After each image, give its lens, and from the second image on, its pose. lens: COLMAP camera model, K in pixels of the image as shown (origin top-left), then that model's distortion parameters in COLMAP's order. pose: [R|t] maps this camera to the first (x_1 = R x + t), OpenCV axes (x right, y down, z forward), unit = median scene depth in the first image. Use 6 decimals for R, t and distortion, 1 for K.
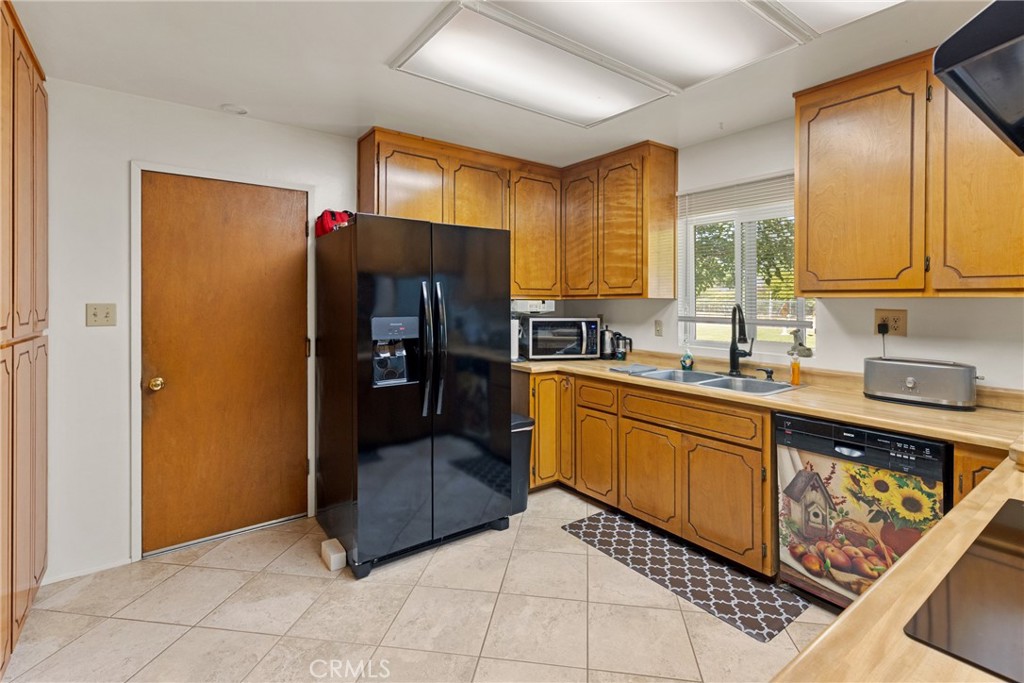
lens RADIAL K [[480.0, 0, 512.7], [0, 480.0, 309.9], [0, 0, 1]] dist [-0.001564, -0.000346]
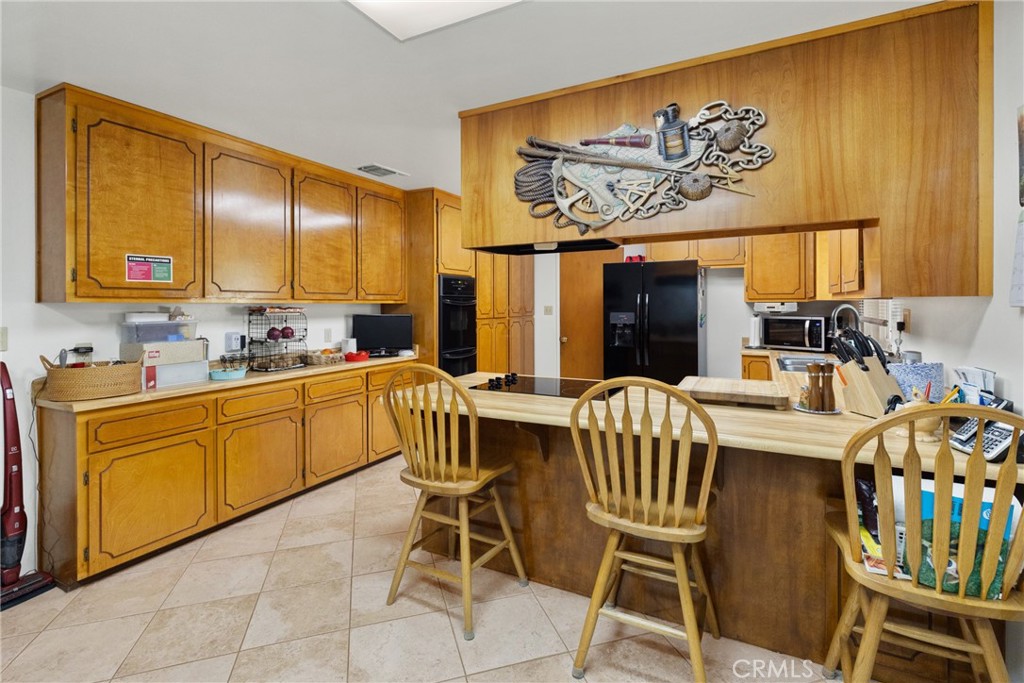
lens RADIAL K [[480.0, 0, 512.7], [0, 480.0, 309.9], [0, 0, 1]] dist [-0.001564, -0.000346]
pose [[0.440878, 0.003549, -0.897560, 1.028832], [-0.007463, 0.999972, 0.000288, 0.005034], [0.897536, 0.006571, 0.440893, -0.223854]]
